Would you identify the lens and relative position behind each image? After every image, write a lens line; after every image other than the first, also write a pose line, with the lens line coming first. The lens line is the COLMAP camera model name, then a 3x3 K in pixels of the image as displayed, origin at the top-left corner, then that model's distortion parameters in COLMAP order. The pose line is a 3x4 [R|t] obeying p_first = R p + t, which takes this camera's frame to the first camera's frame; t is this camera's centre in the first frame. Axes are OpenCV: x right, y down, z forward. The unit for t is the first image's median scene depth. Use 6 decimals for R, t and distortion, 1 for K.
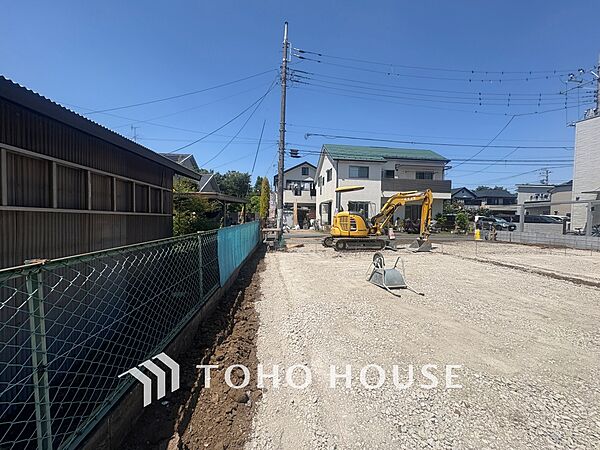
lens RADIAL K [[239.6, 0, 299.3], [0, 239.6, 224.4], [0, 0, 1]] dist [-0.000857, 0.000413]
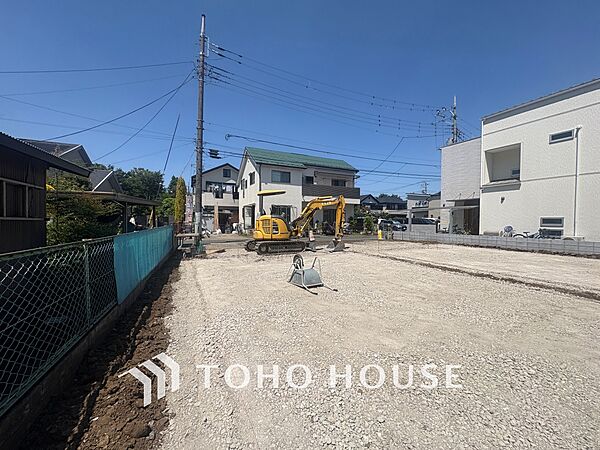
lens RADIAL K [[239.6, 0, 299.8], [0, 239.6, 224.2], [0, 0, 1]] dist [-0.000857, 0.000413]
pose [[0.950553, -0.011515, 0.310347, 0.007770], [0.016308, 0.999784, -0.012853, 0.000301], [-0.310132, 0.017278, 0.950536, -0.001060]]
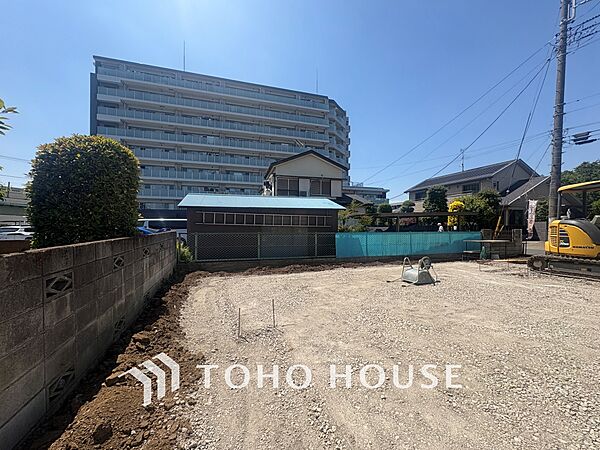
lens RADIAL K [[239.6, 0, 299.2], [0, 239.6, 225.1], [0, 0, 1]] dist [-0.000857, 0.000413]
pose [[0.202536, -0.012248, -0.979198, 0.769089], [-0.033848, 0.999237, -0.019500, 0.002323], [0.978690, 0.037093, 0.201967, 0.076310]]
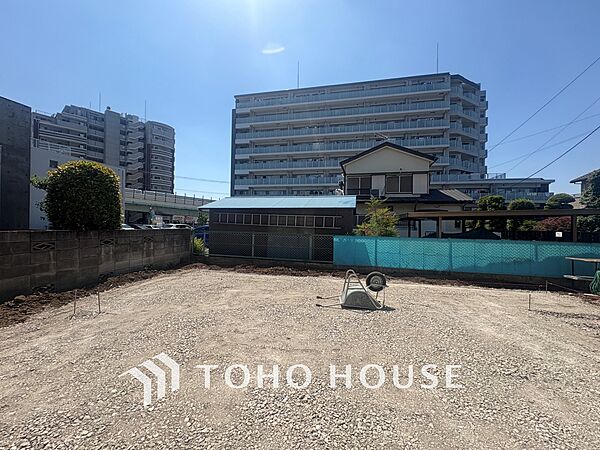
lens RADIAL K [[239.6, 0, 299.0], [0, 239.6, 224.6], [0, 0, 1]] dist [-0.000857, 0.000413]
pose [[-0.315253, -0.022669, -0.948737, 0.688619], [-0.059418, 0.998225, -0.004107, -0.017731], [0.947146, 0.055077, -0.316041, 0.559601]]
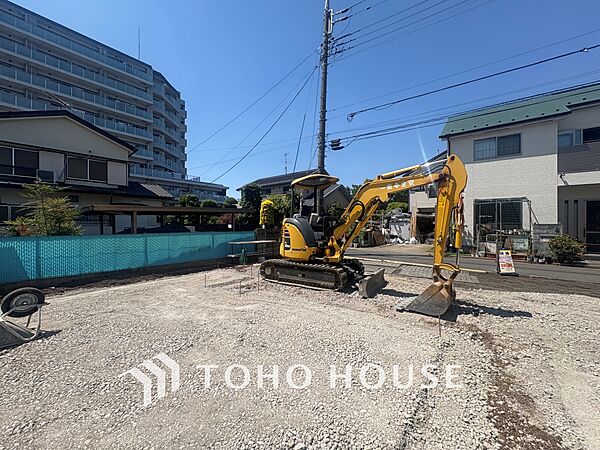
lens RADIAL K [[239.6, 0, 300.7], [0, 239.6, 224.5], [0, 0, 1]] dist [-0.000857, 0.000413]
pose [[0.703766, -0.009889, -0.710363, 0.685123], [-0.018763, 0.999296, -0.032500, -0.017944], [0.710184, 0.036201, 0.703085, 0.593831]]
